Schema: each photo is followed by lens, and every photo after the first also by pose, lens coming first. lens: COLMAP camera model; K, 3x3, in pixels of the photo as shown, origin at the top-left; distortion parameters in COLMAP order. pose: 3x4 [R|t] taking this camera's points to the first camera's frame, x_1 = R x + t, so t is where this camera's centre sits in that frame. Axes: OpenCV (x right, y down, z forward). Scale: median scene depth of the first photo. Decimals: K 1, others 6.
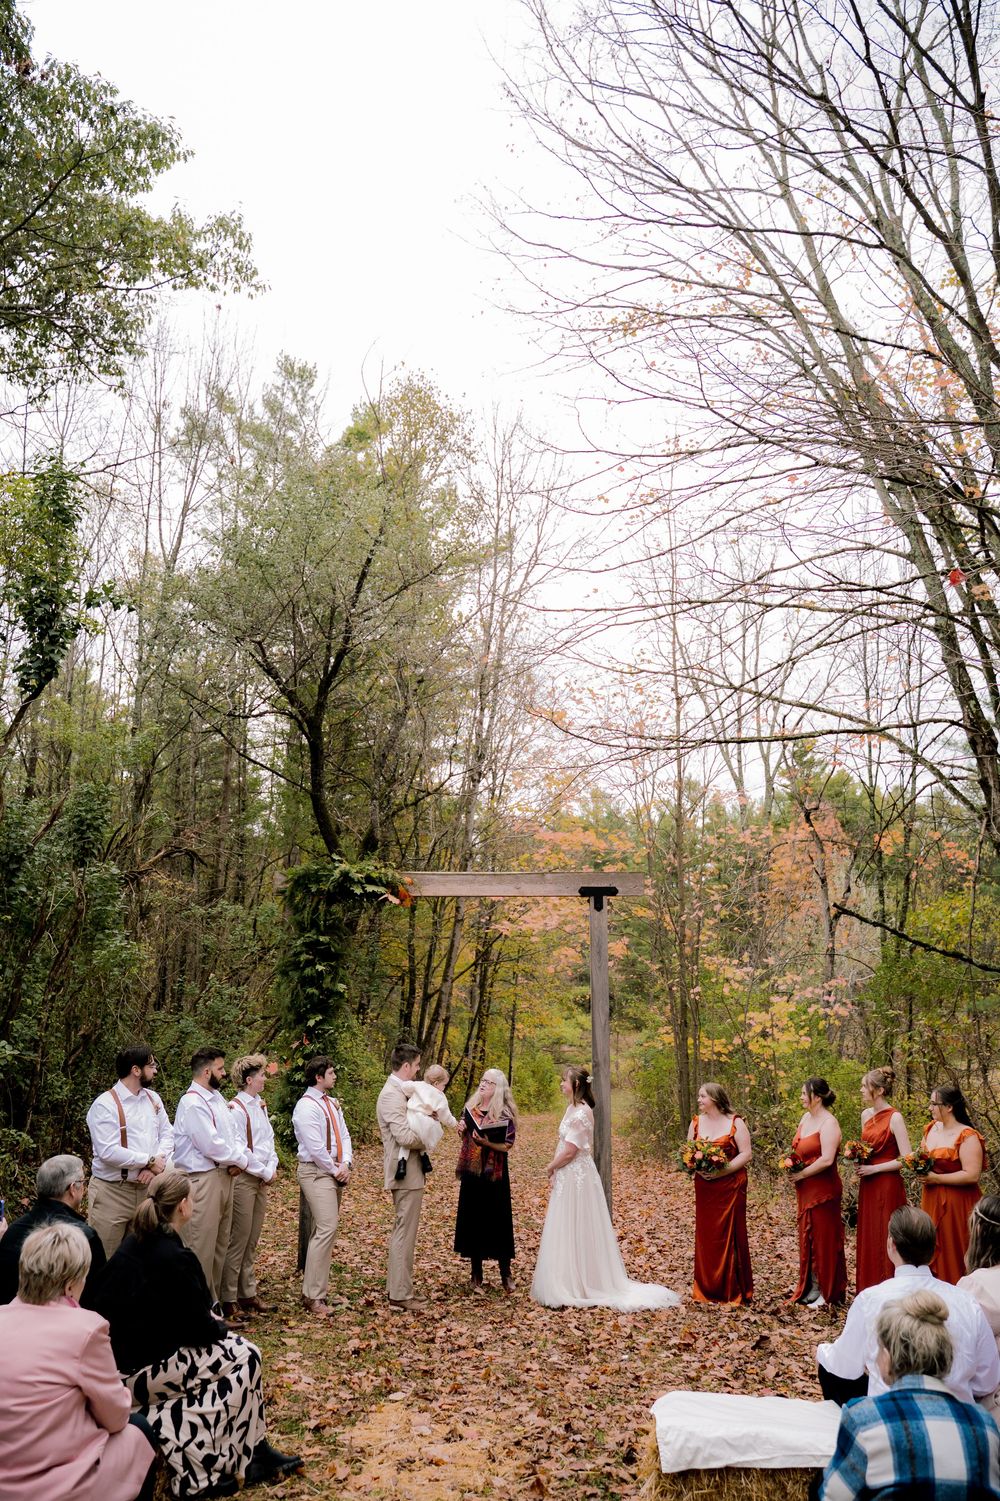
lens RADIAL K [[1202.5, 0, 500.0], [0, 1202.5, 750.5], [0, 0, 1]] dist [-0.006244, -0.001477]
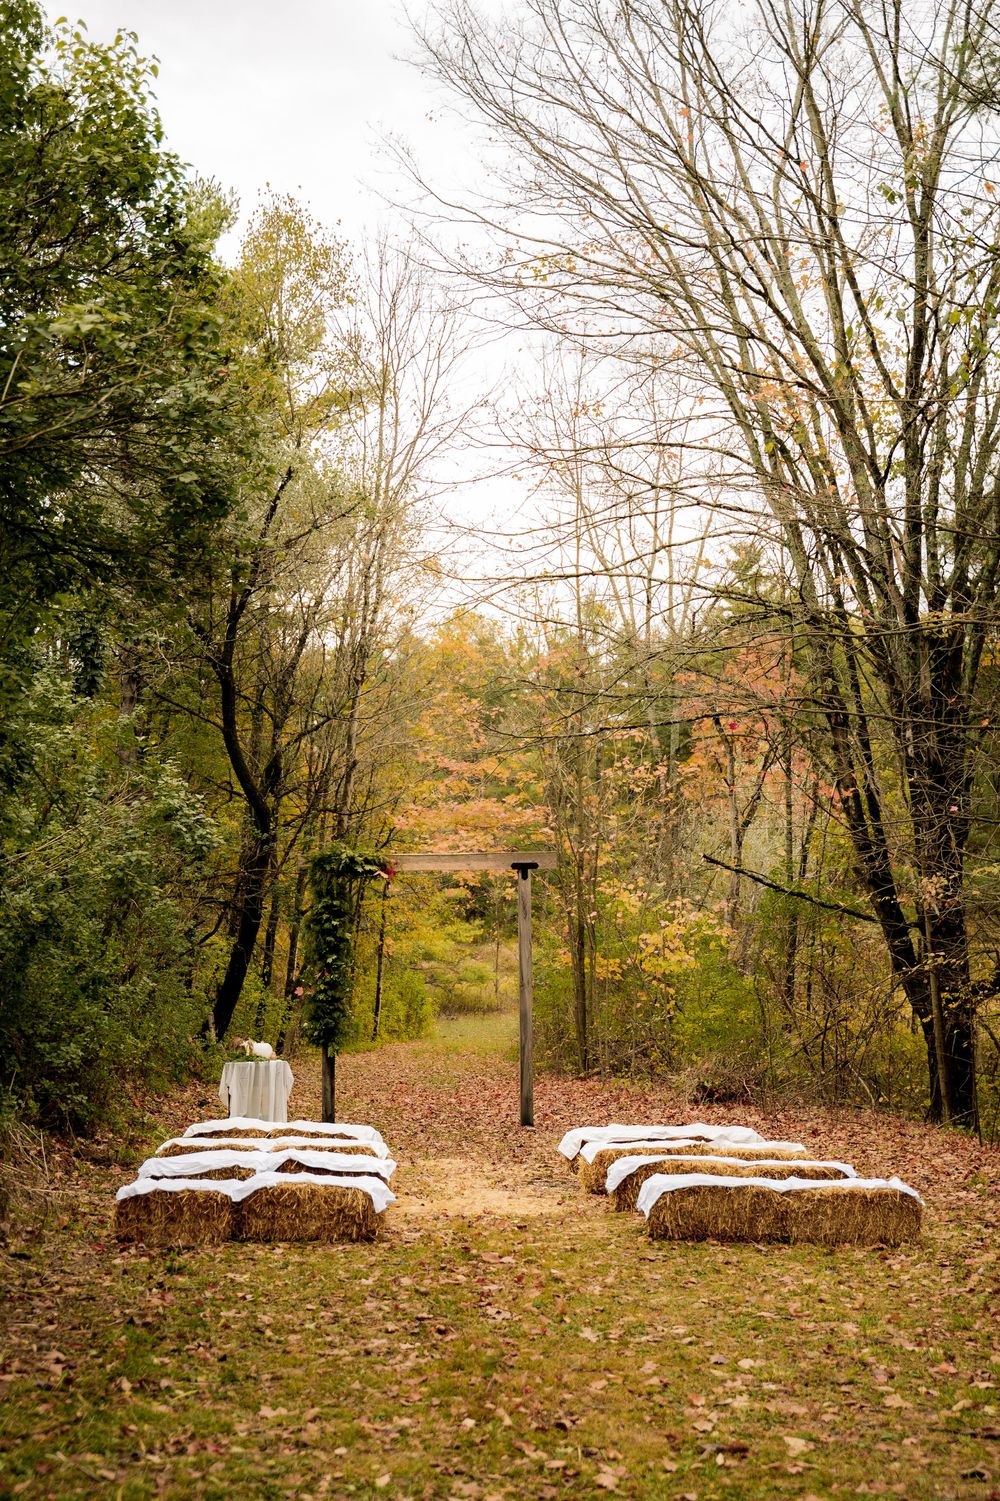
lens RADIAL K [[1847.4, 0, 500.0], [0, 1847.4, 750.5], [0, 0, 1]] dist [0.172290, 0.001371]
pose [[0.994299, -0.001903, 0.106611, -0.093109], [-0.011970, 0.991528, 0.129343, -0.155675], [-0.105954, -0.129882, 0.985852, -0.588105]]
